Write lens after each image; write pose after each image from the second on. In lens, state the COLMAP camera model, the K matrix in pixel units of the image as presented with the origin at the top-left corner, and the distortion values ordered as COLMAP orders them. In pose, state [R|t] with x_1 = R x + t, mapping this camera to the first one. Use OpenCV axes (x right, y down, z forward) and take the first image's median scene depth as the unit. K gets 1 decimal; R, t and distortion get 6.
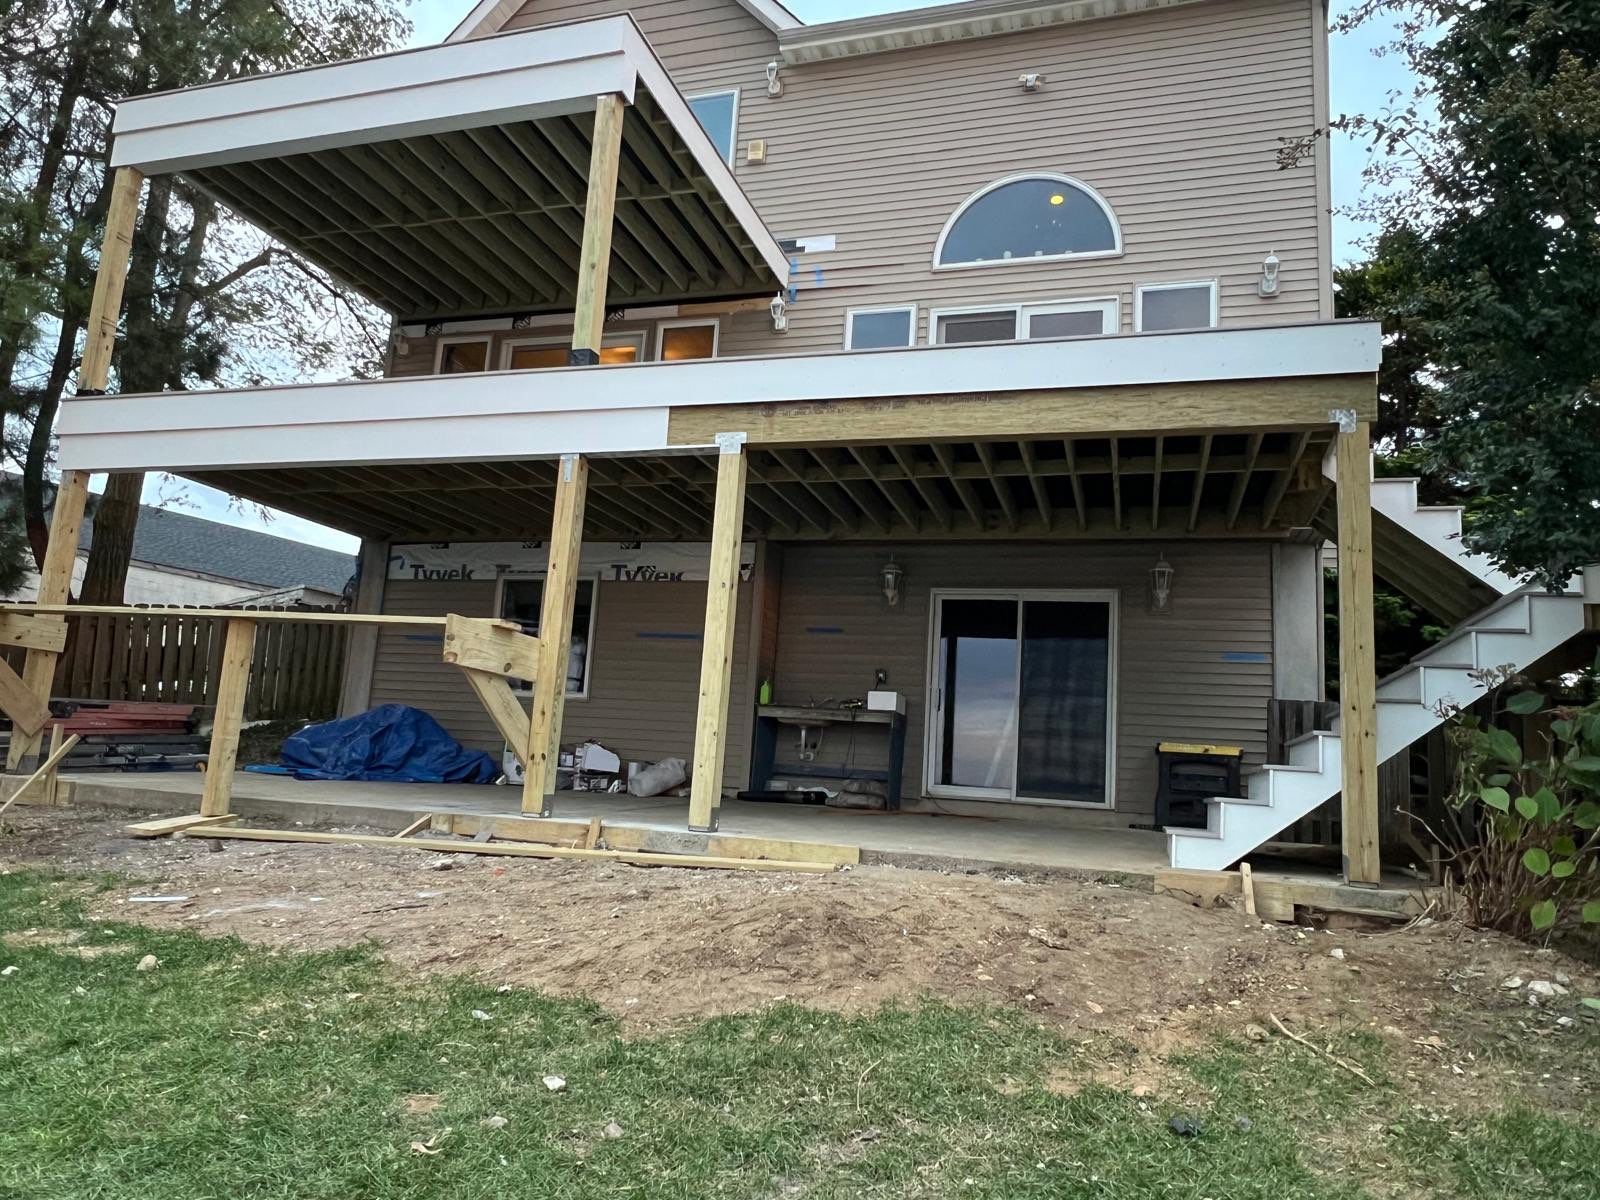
lens RADIAL K [[1072.8, 0, 796.4], [0, 1072.8, 601.4], [0, 0, 1]] dist [0.001163, 0.001296]
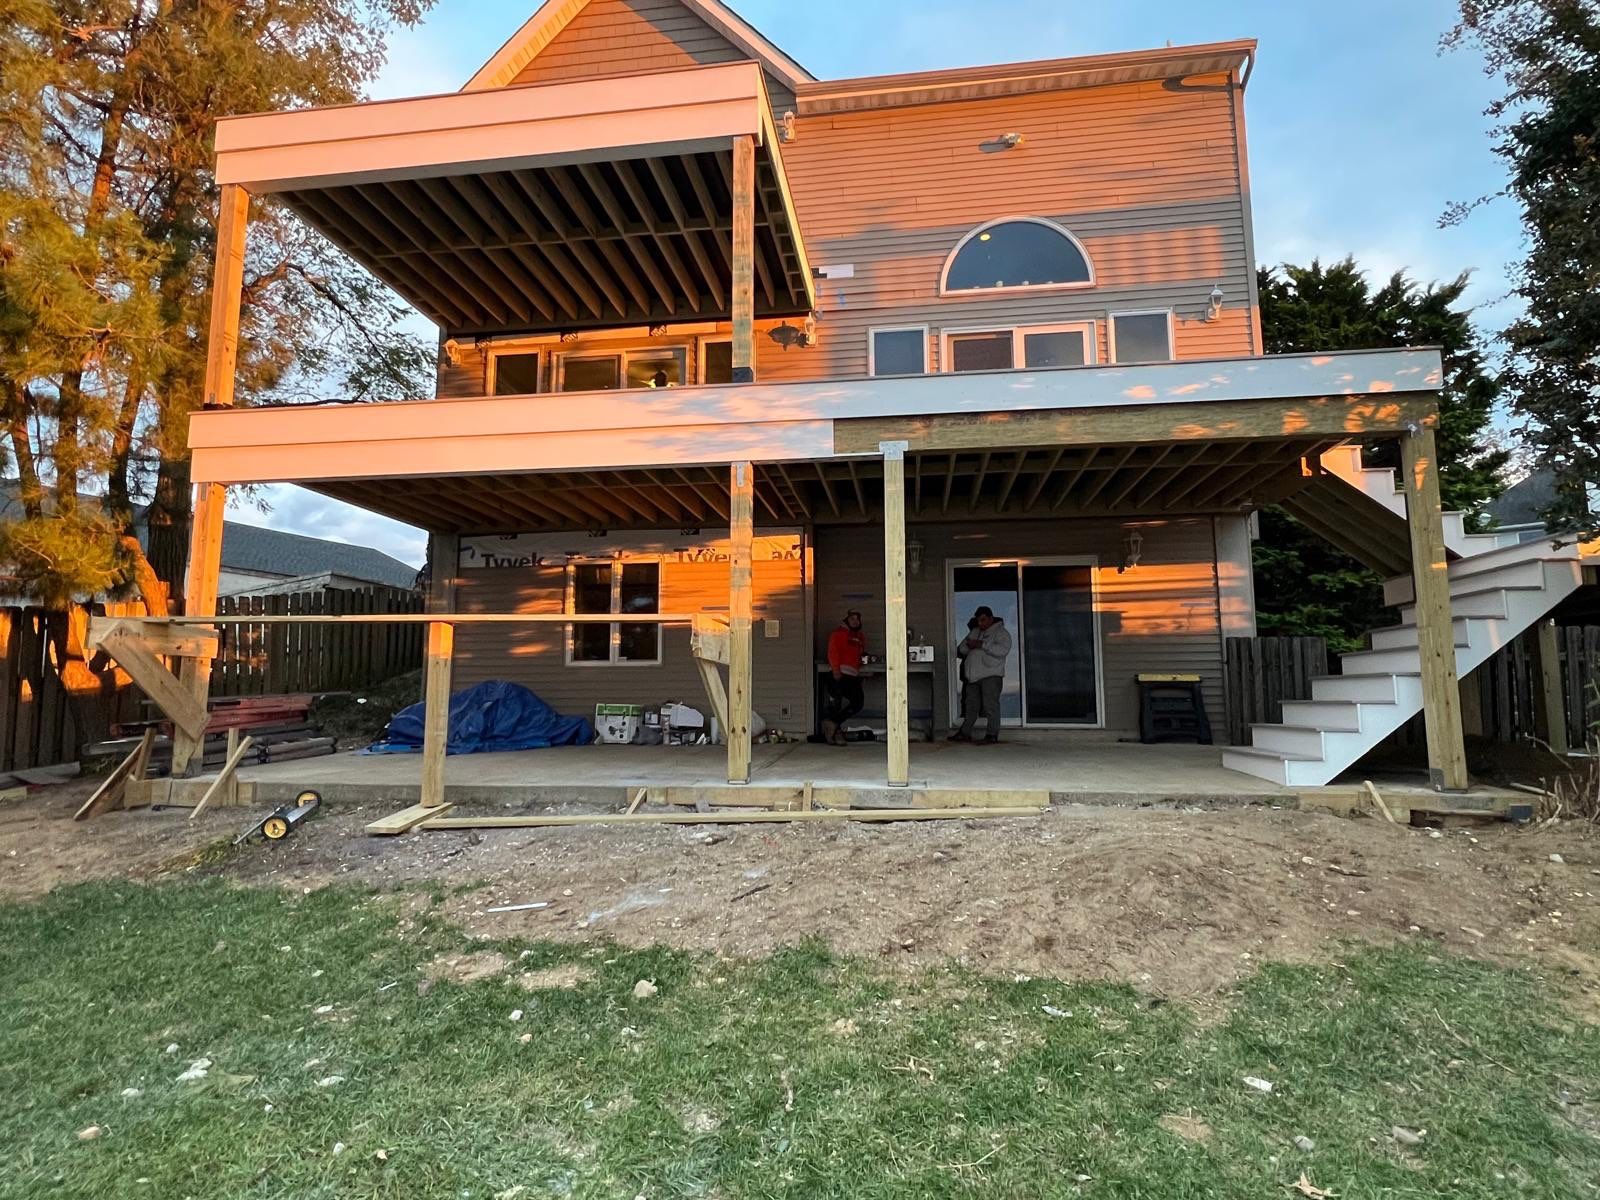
lens RADIAL K [[852.6, 0, 795.3], [0, 852.6, 595.8], [0, 0, 1]] dist [-0.002314, -0.000721]
pose [[0.983902, -0.046935, 0.172433, -0.222738], [0.038353, 0.997870, 0.052770, -0.029413], [-0.174543, -0.045308, 0.983607, 0.071609]]
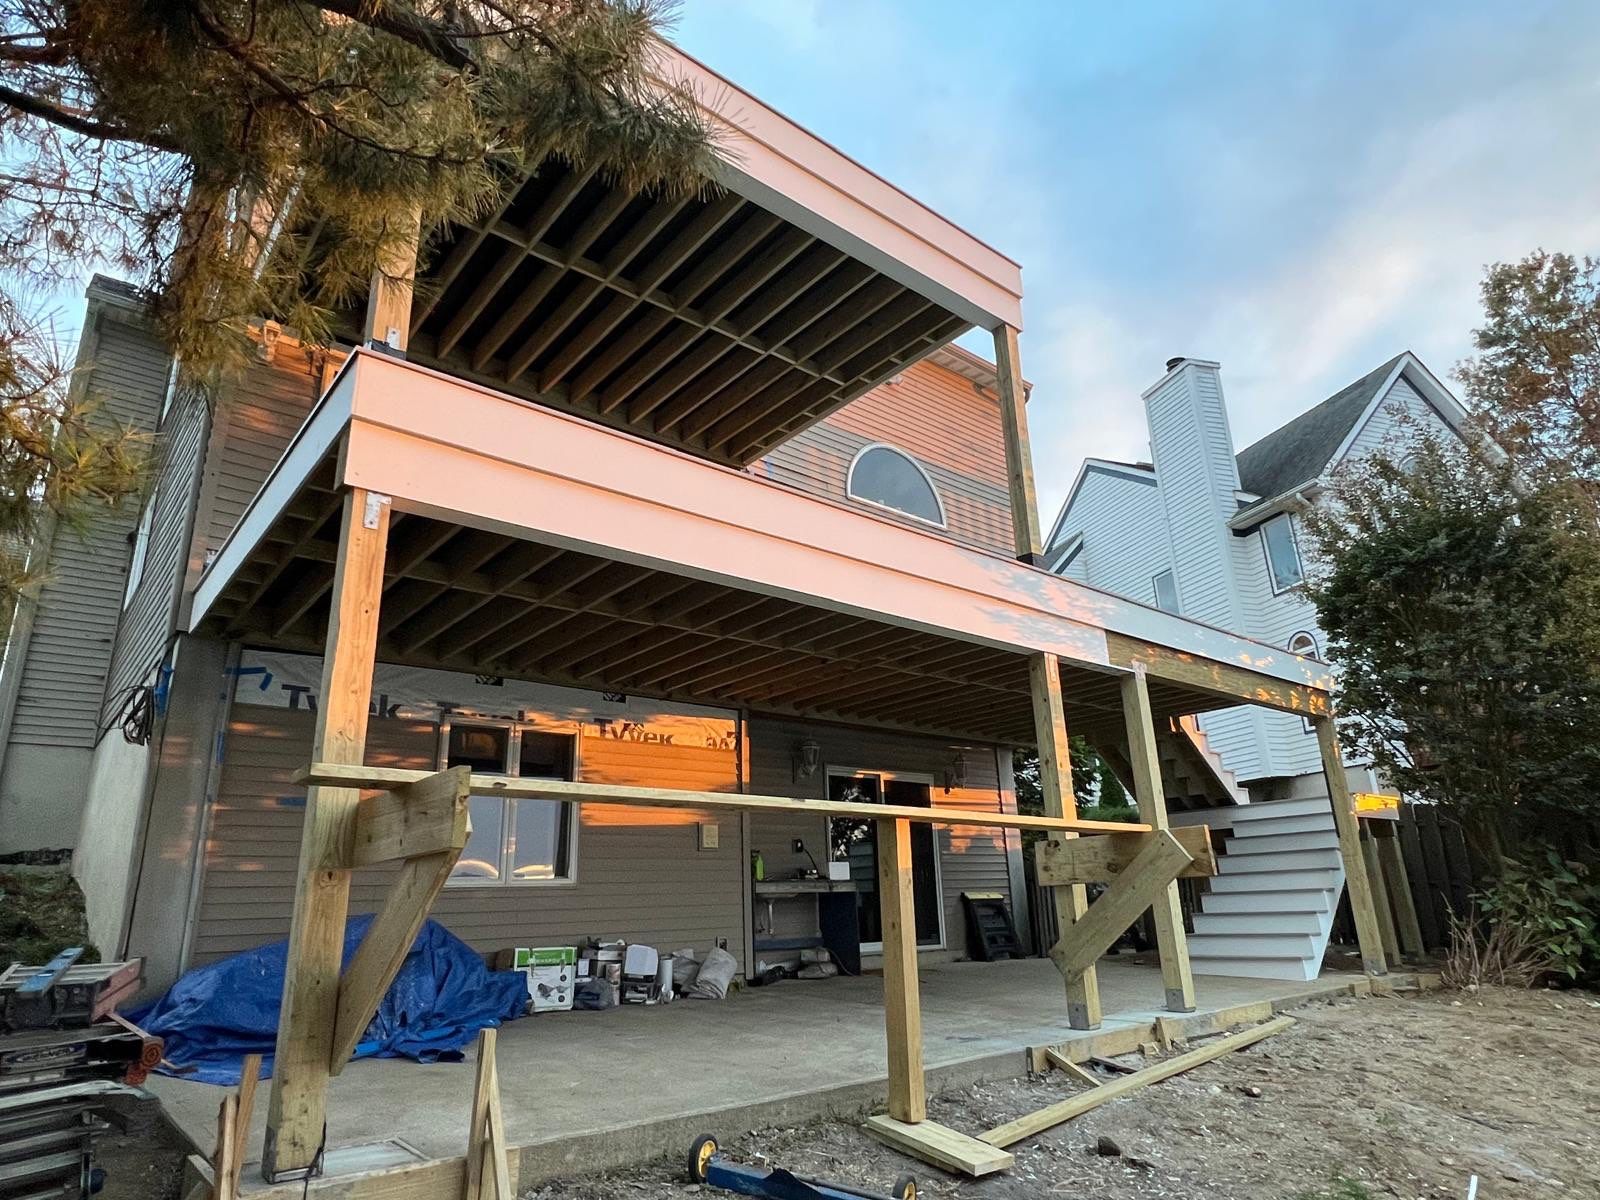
lens RADIAL K [[943.9, 0, 795.8], [0, 943.9, 601.4], [0, 0, 1]] dist [0.001982, 0.000978]
pose [[0.529583, 0.182407, 0.828414, -0.784031], [-0.071009, 0.982711, -0.170987, -0.009505], [-0.845281, 0.031727, 0.533380, 0.508090]]
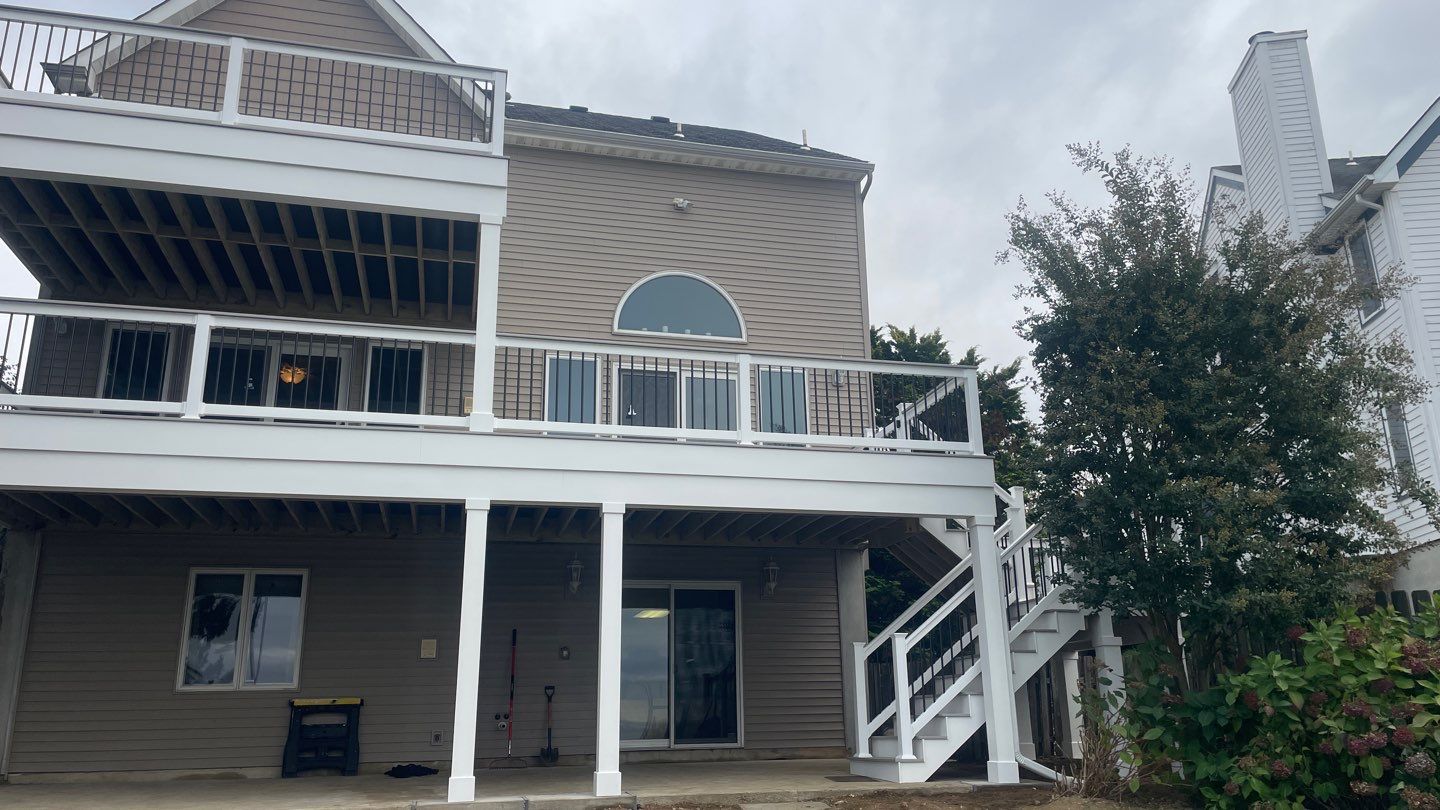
lens RADIAL K [[1078.5, 0, 729.9], [0, 1078.5, 415.1], [0, 0, 1]] dist [0.093597, -0.123814]
pose [[0.844055, 0.068490, 0.531865, -0.458943], [-0.014275, 0.994329, -0.105390, -0.075767], [-0.536067, 0.081362, 0.840245, -0.174009]]
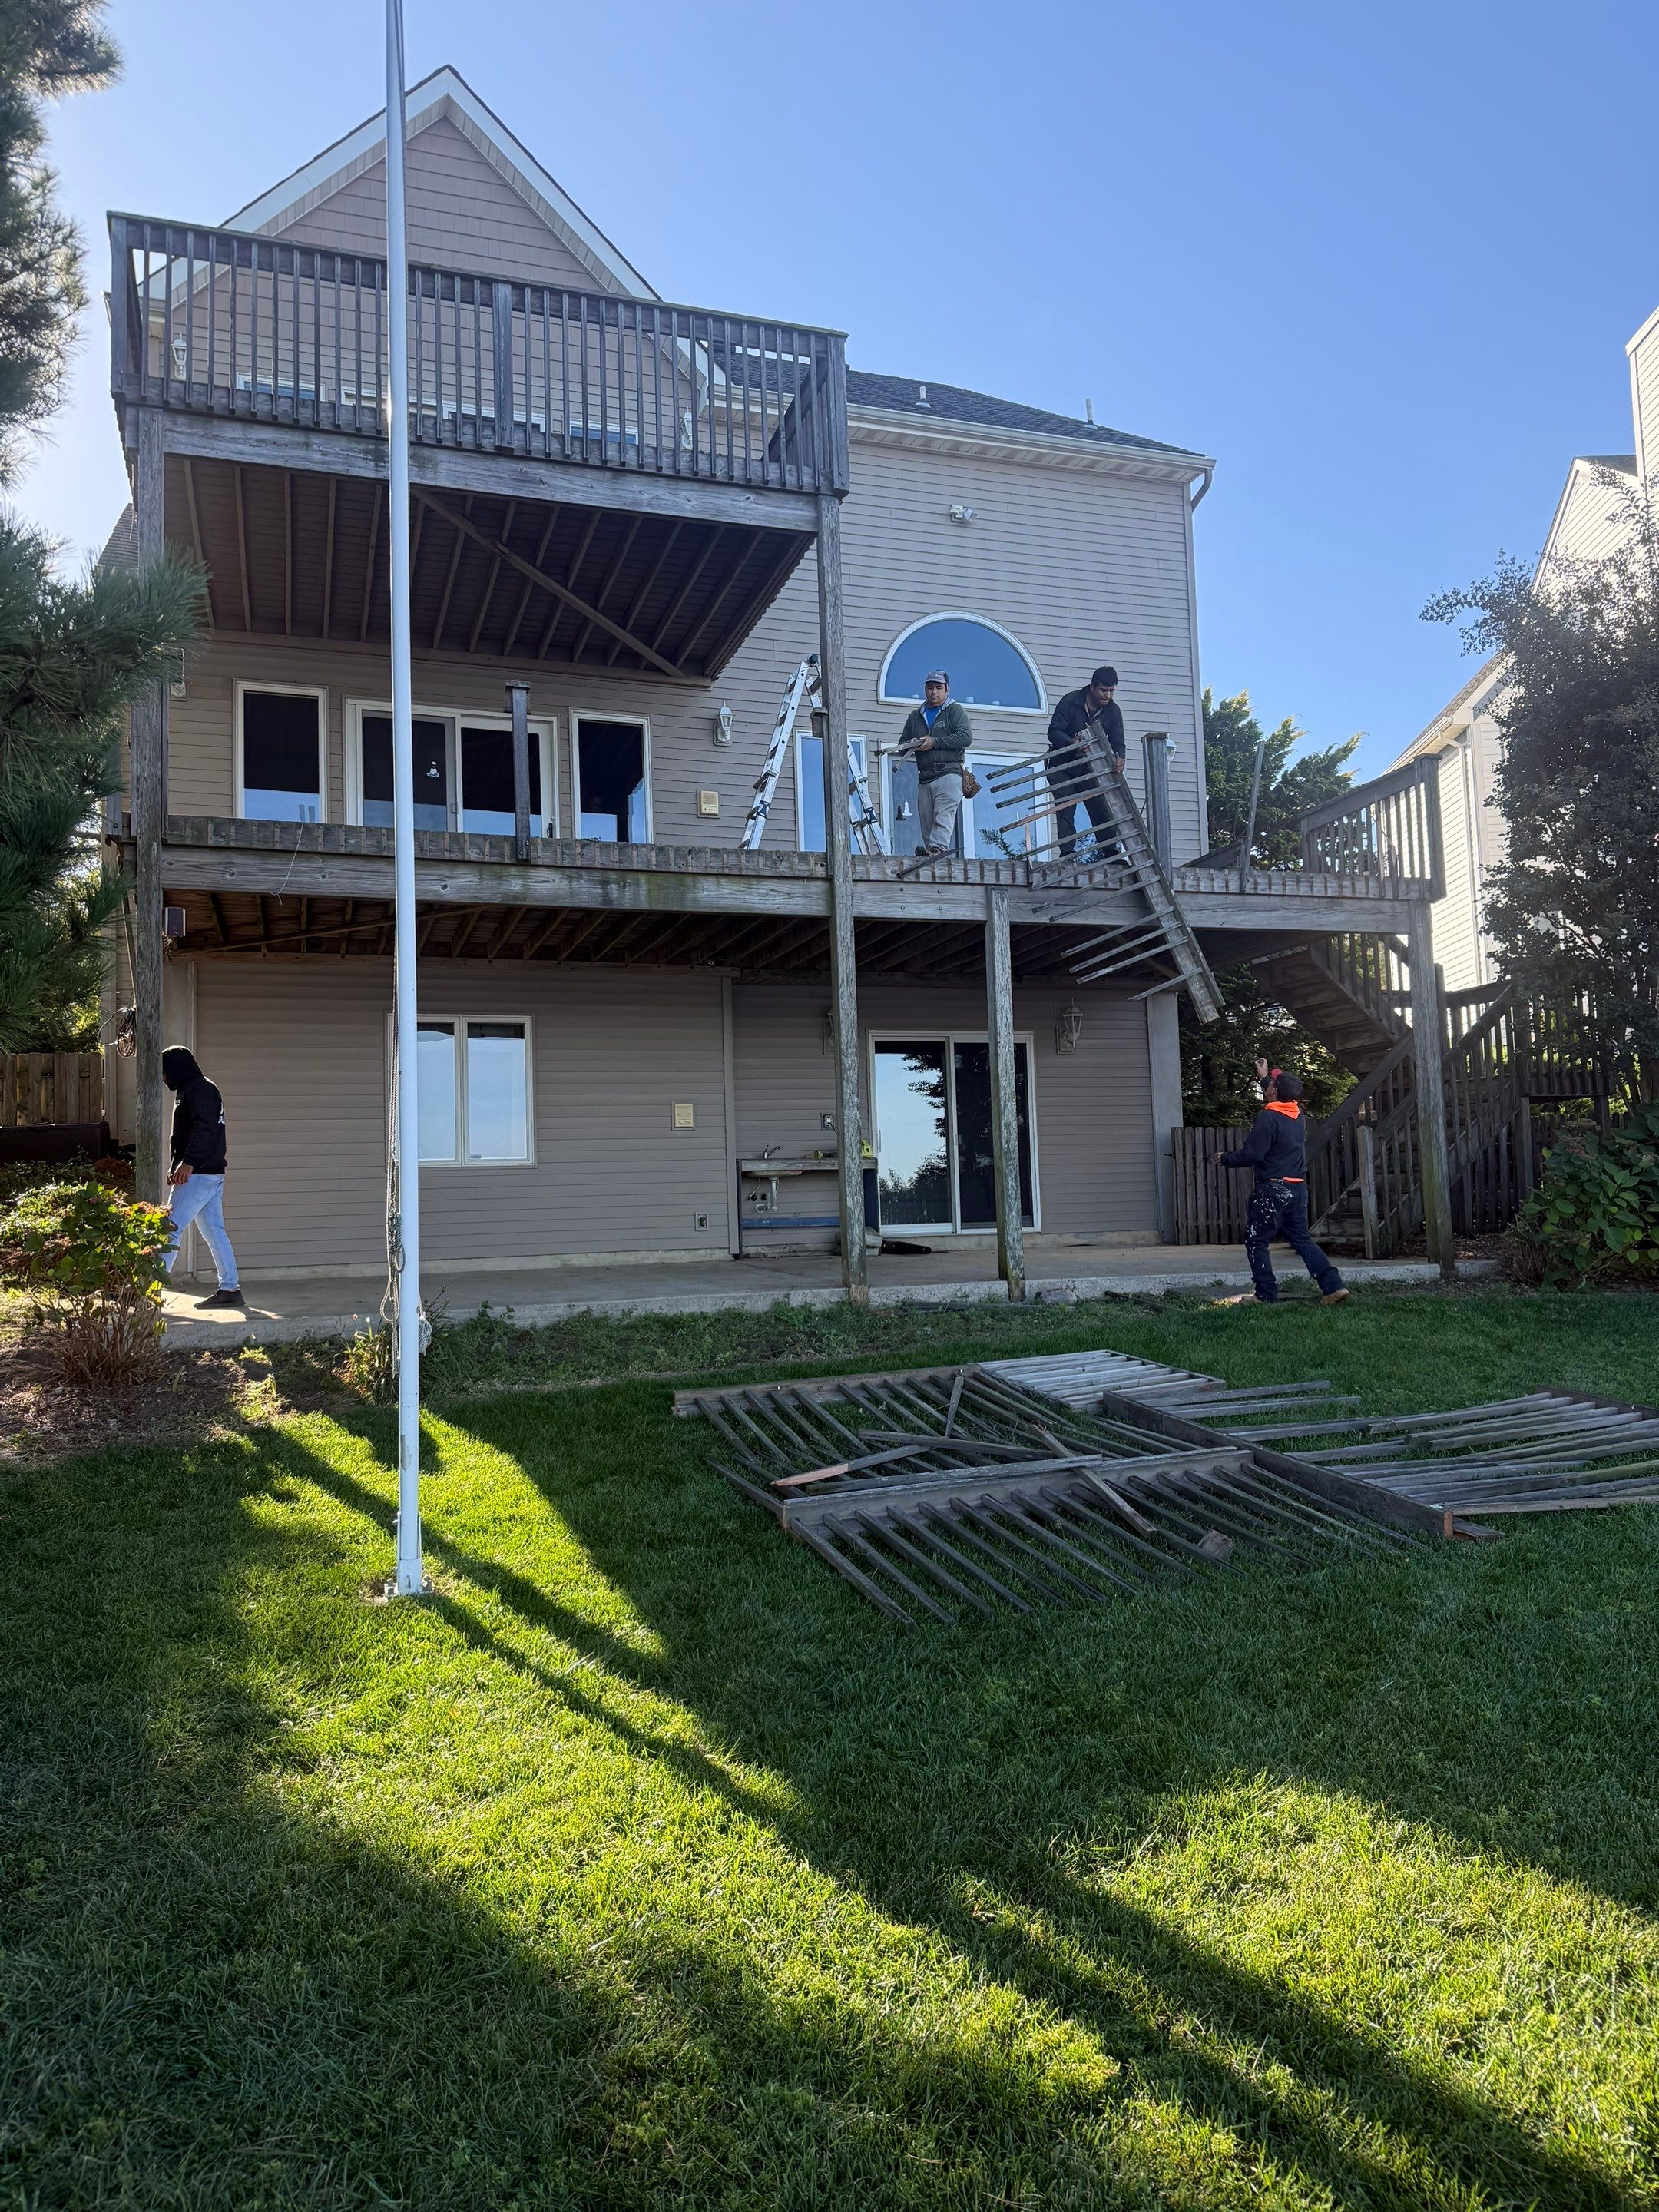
lens RADIAL K [[1550.0, 0, 816.7], [0, 1550.0, 1114.5], [0, 0, 1]] dist [0.031069, -0.031219]
pose [[0.802828, -0.048423, 0.594240, -0.792546], [-0.014077, 0.994879, 0.100089, -0.078972], [-0.596044, -0.088719, 0.798035, -0.116104]]
